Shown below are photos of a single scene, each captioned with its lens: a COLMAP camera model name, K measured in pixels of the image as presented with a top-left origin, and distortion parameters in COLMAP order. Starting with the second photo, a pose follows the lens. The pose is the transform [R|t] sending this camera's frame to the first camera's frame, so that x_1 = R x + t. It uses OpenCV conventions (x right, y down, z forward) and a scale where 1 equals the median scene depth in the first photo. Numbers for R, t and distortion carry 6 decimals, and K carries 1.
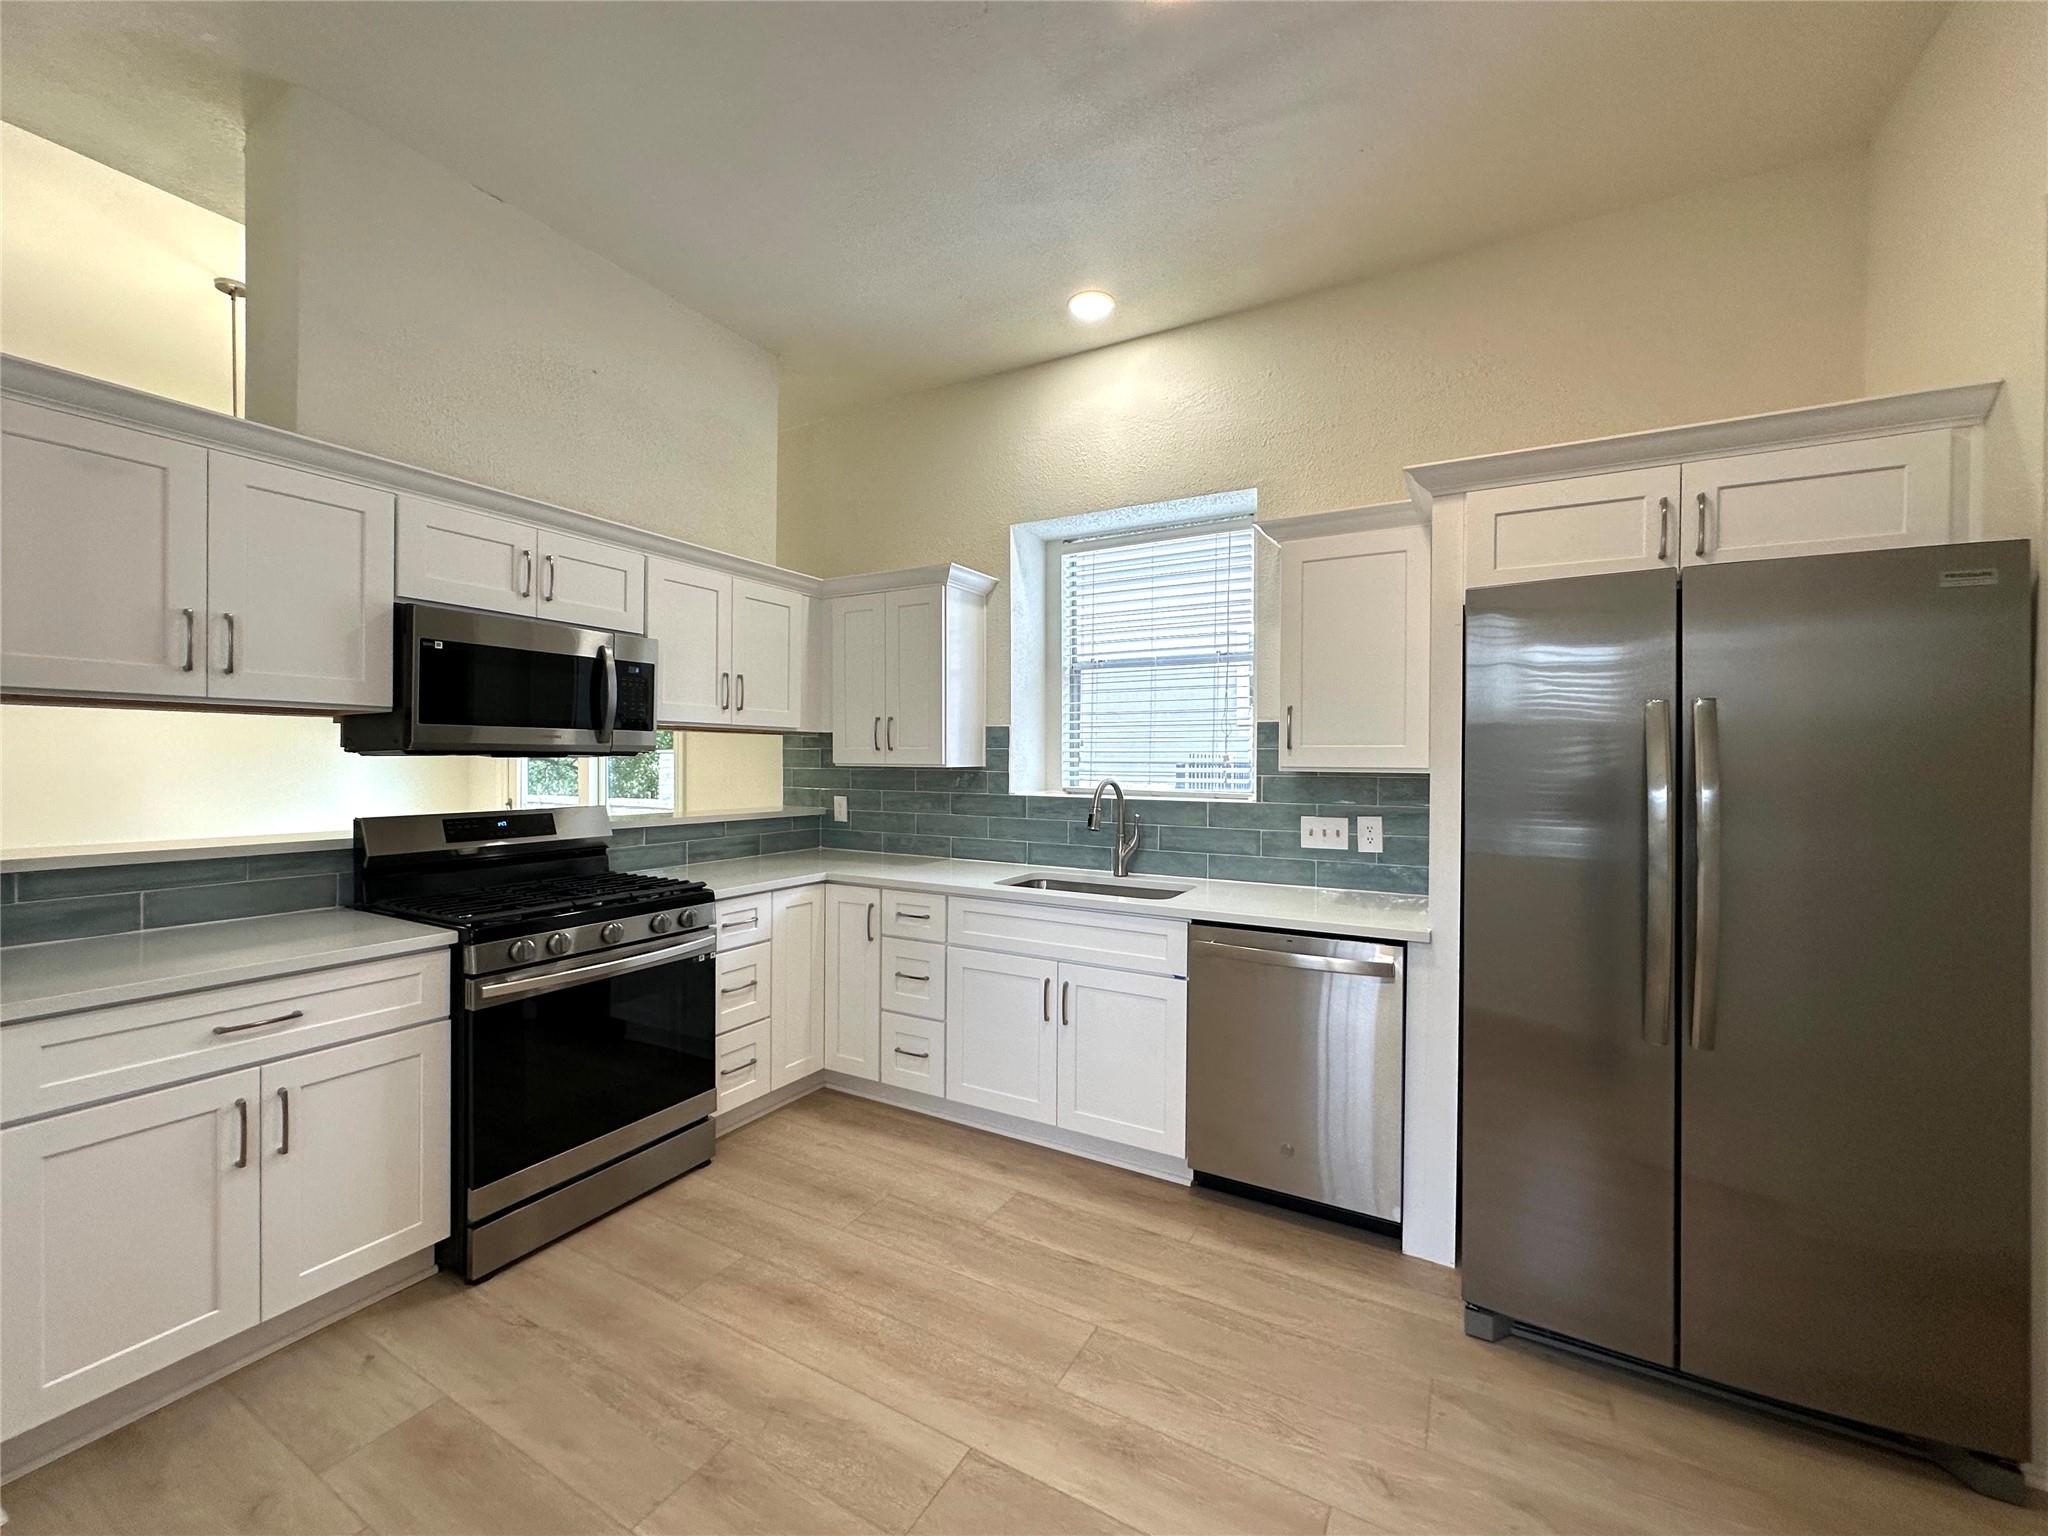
lens RADIAL K [[814.6, 0, 1022.3], [0, 814.6, 767.1], [0, 0, 1]] dist [0.000231, 0.000507]
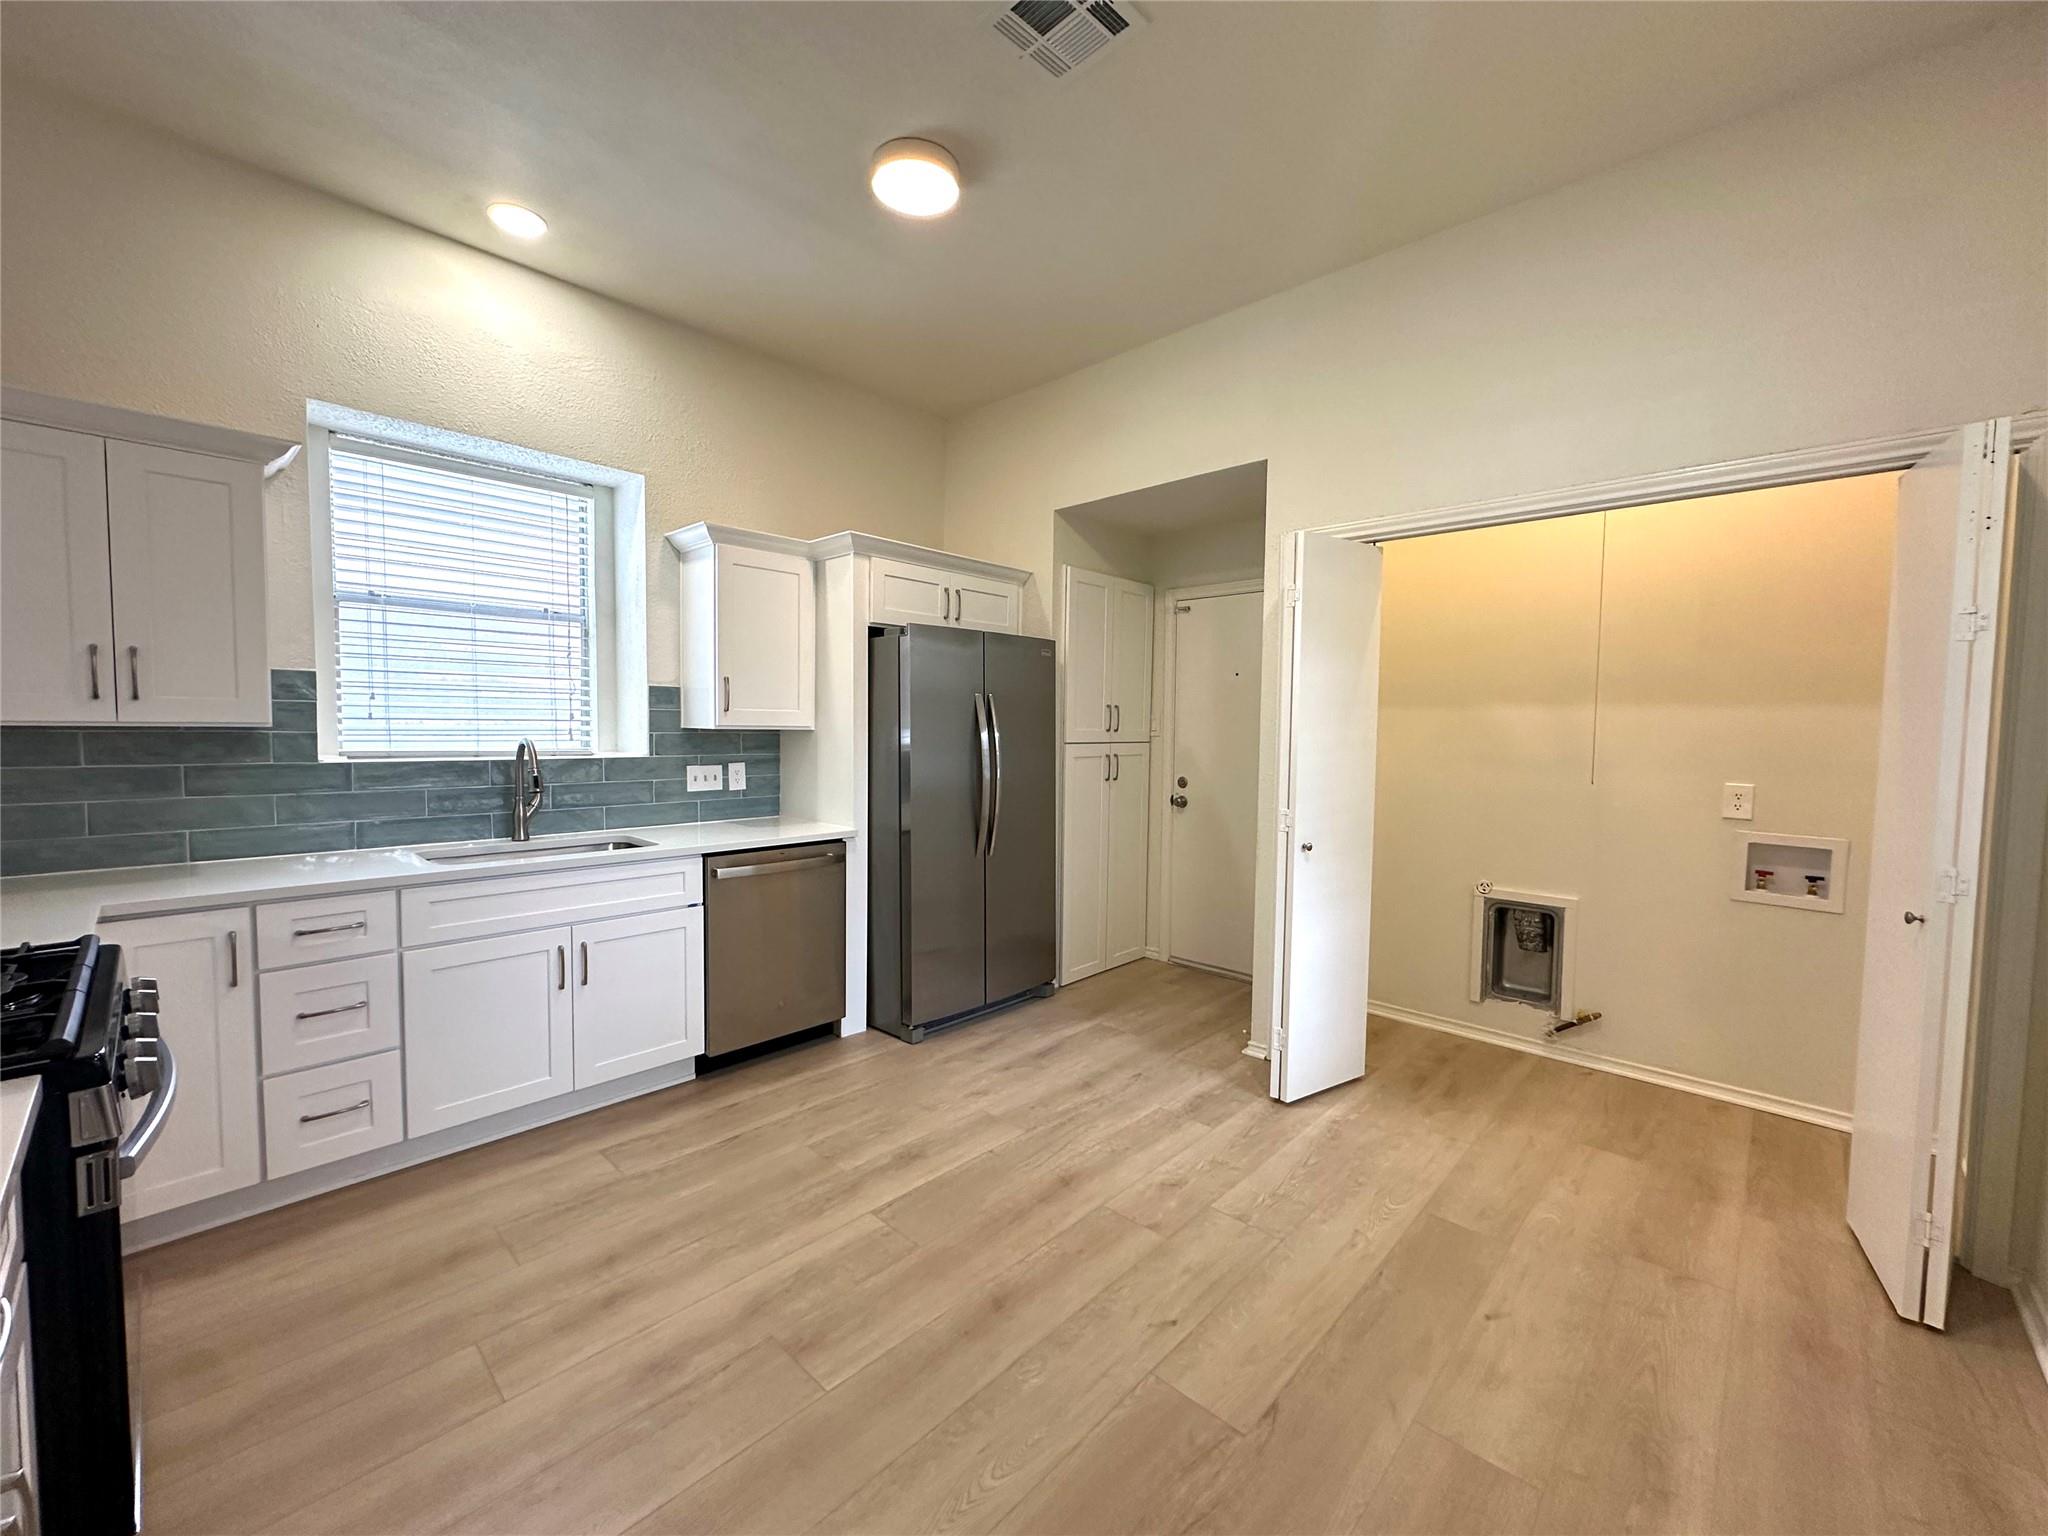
lens RADIAL K [[814.6, 0, 1025.9], [0, 814.6, 764.1], [0, 0, 1]] dist [0.000231, 0.000507]
pose [[0.244686, -0.051910, 0.968212, -0.735382], [-0.003746, 0.998508, 0.054480, -0.010541], [-0.969595, -0.016957, 0.244127, 0.225333]]
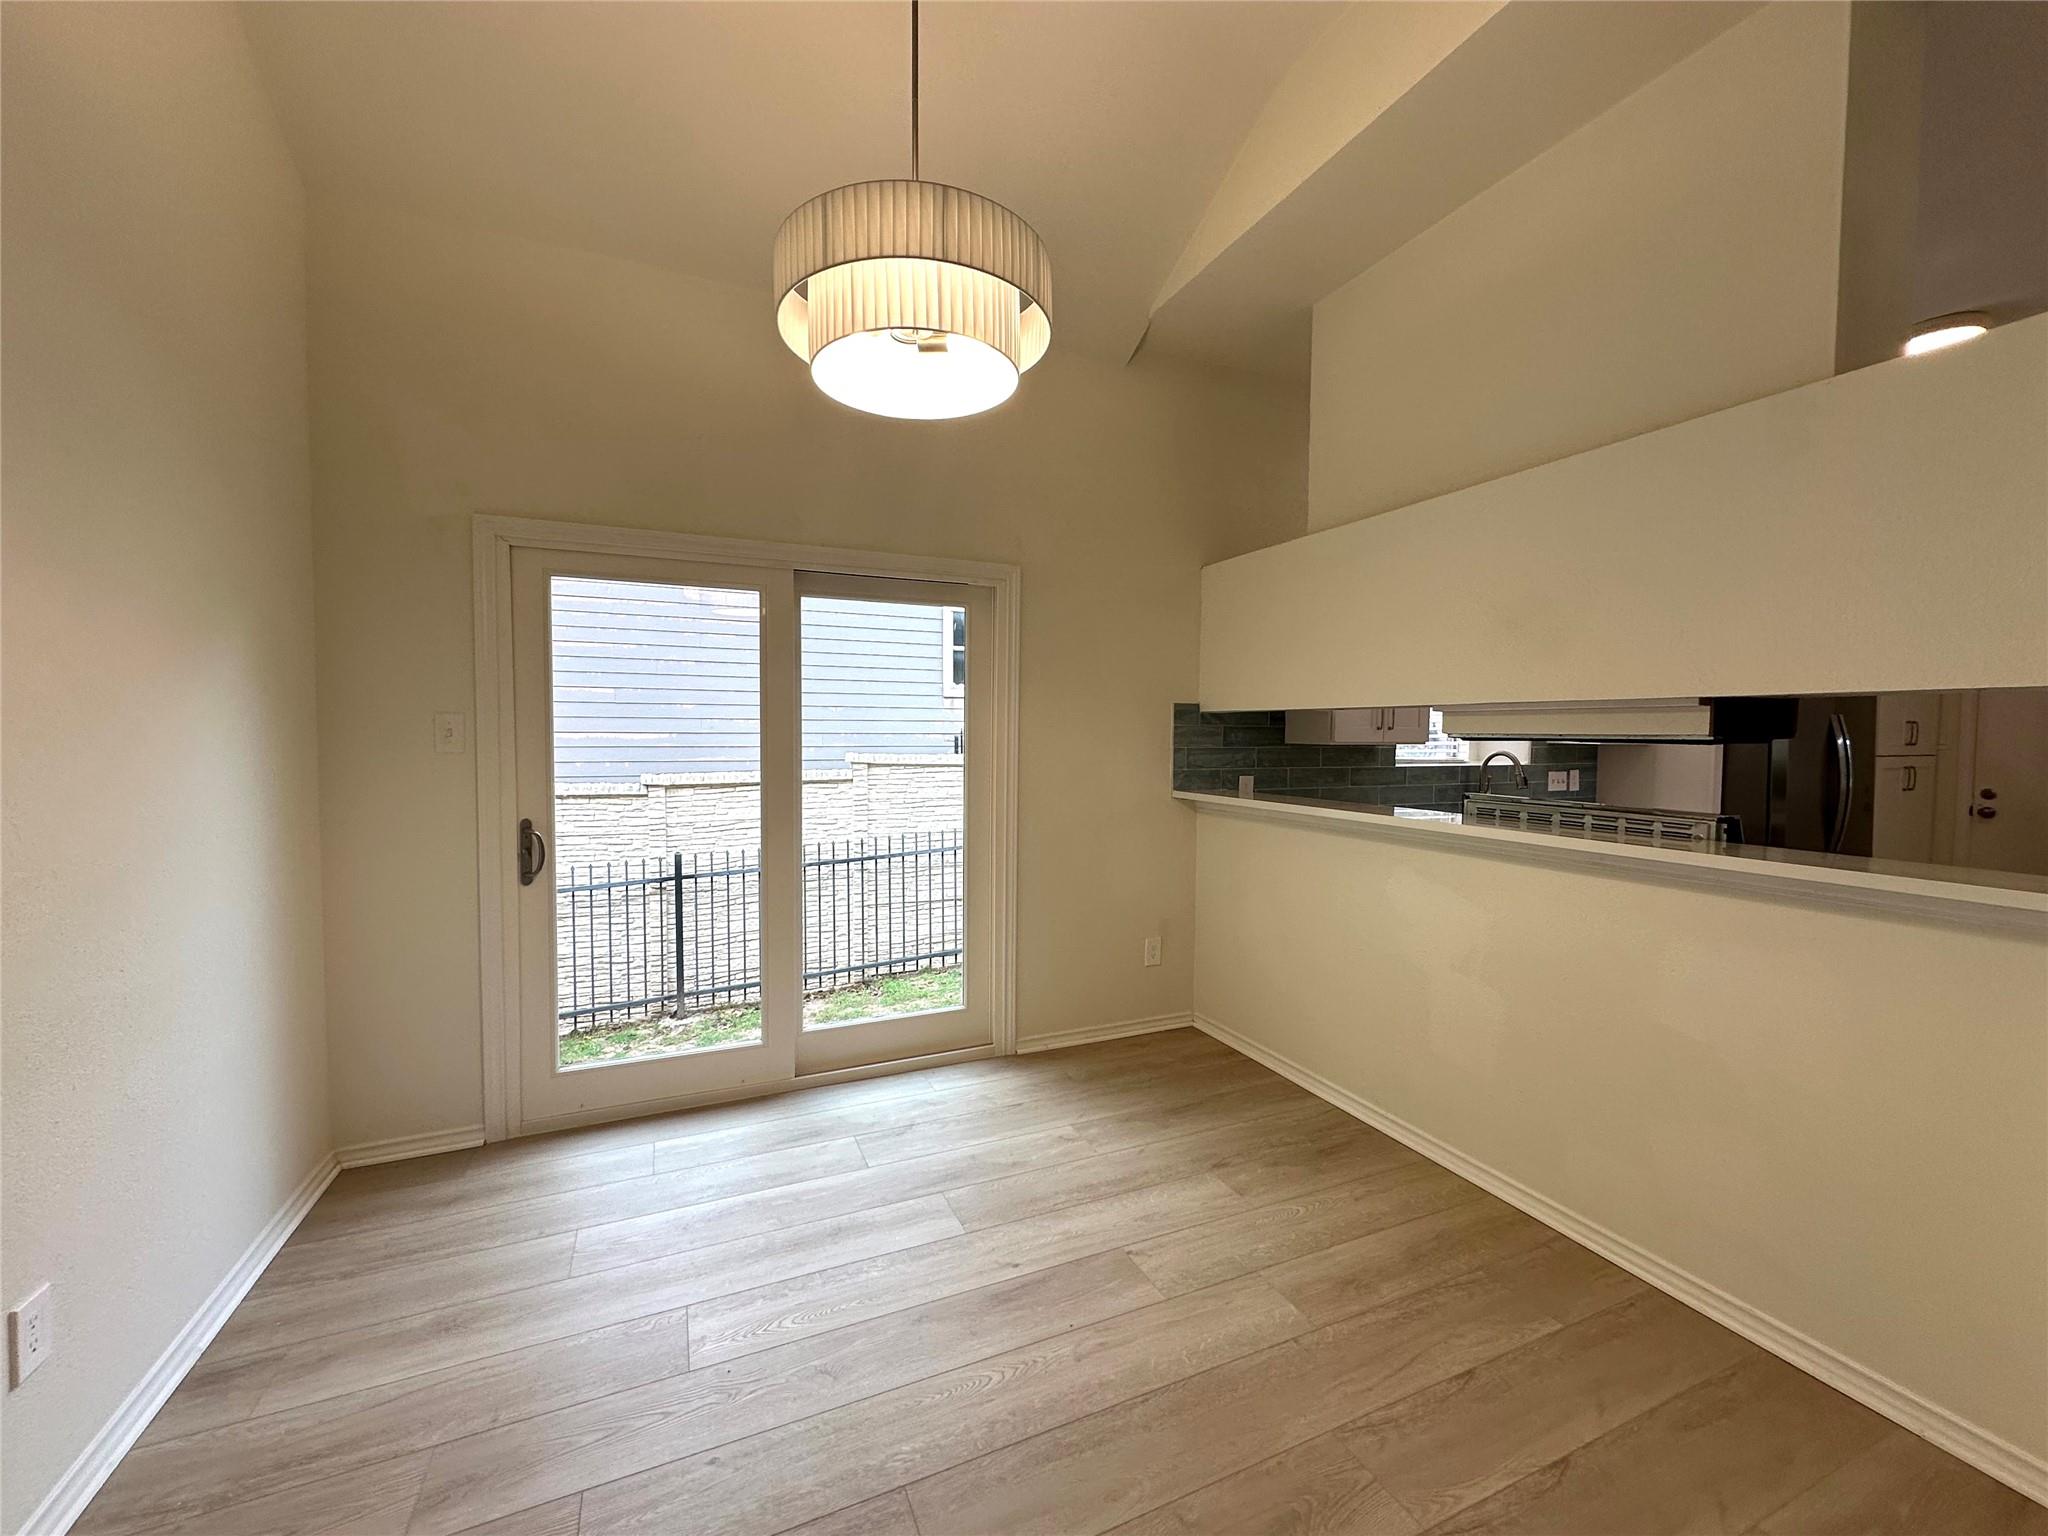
lens RADIAL K [[814.6, 0, 1027.5], [0, 814.6, 773.7], [0, 0, 1]] dist [0.000231, 0.000507]
pose [[0.594900, -0.047588, 0.802390, -1.614710], [0.002765, 0.998361, 0.057161, -0.031238], [-0.803795, -0.031786, 0.594057, 0.908888]]
